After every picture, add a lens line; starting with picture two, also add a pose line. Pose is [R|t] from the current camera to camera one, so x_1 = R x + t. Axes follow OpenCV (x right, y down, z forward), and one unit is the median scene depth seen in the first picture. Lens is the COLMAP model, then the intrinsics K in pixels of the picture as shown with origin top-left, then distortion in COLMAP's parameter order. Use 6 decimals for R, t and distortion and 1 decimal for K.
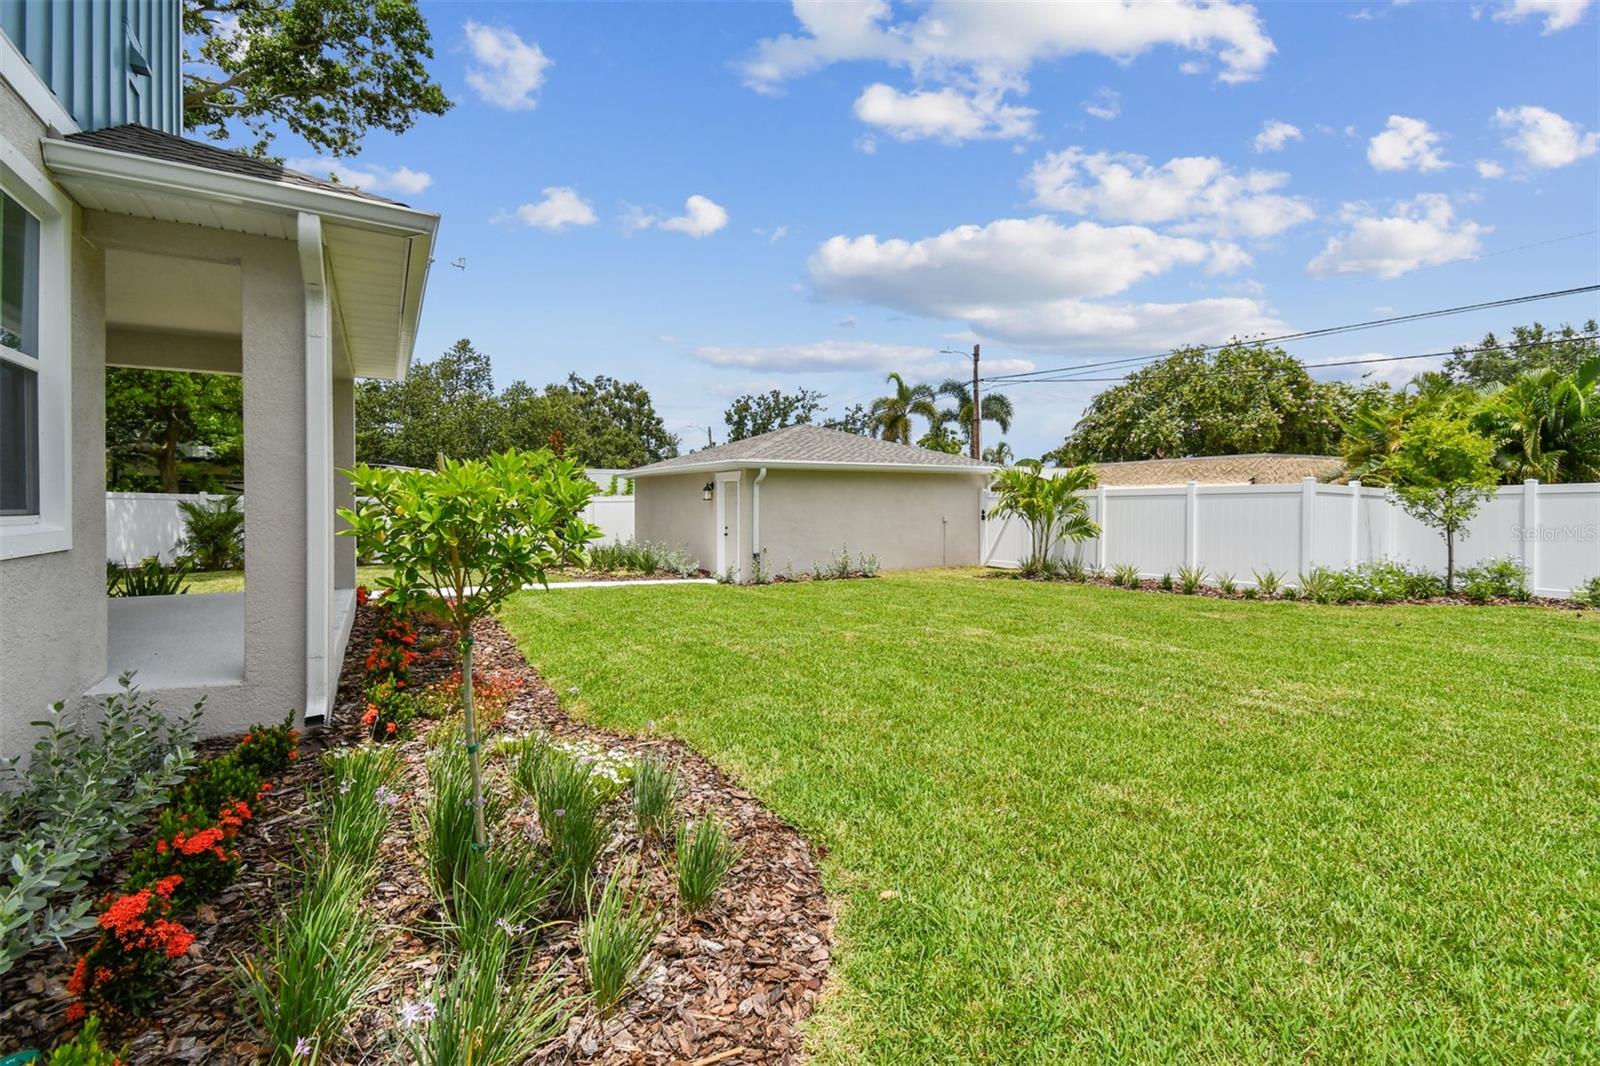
lens RADIAL K [[690.9, 0, 803.9], [0, 690.9, 533.3], [0, 0, 1]] dist [0.017399, -0.000193]
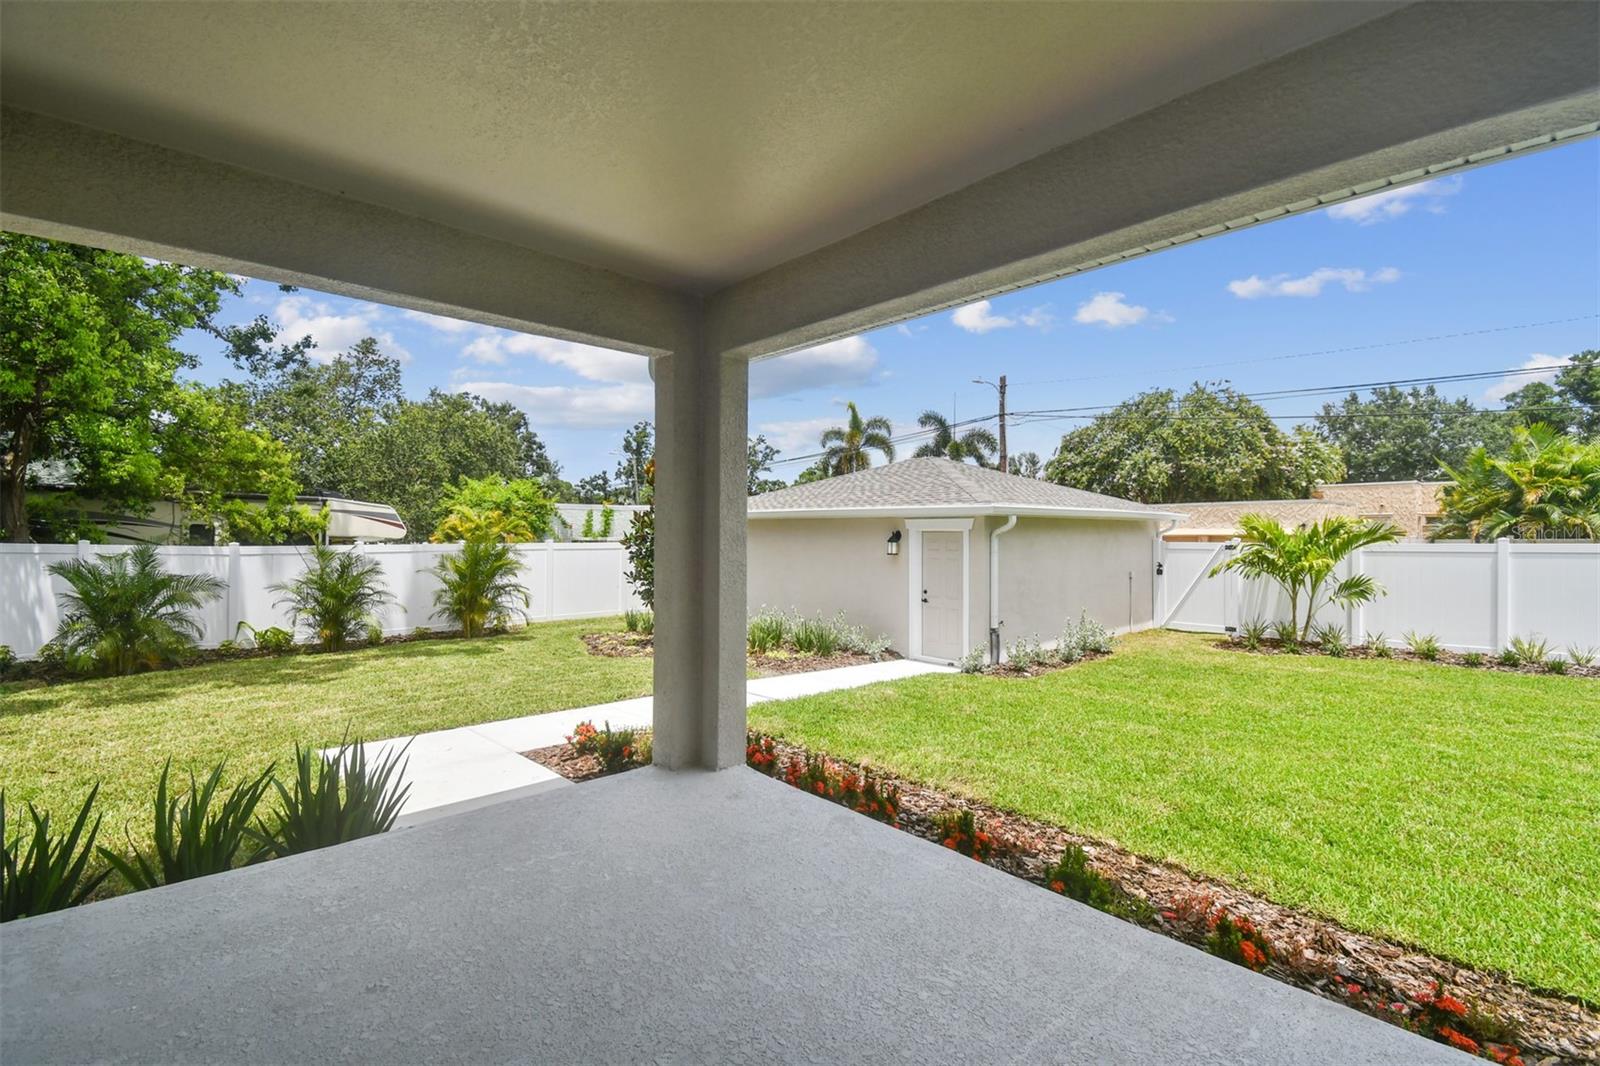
lens RADIAL K [[708.9, 0, 796.6], [0, 708.9, 524.9], [0, 0, 1]] dist [0.015778, -0.000623]
pose [[0.978164, 0.007235, 0.207708, -0.190425], [0.005084, 0.998262, -0.058714, -0.016625], [-0.207772, 0.058488, 0.976427, 0.122277]]
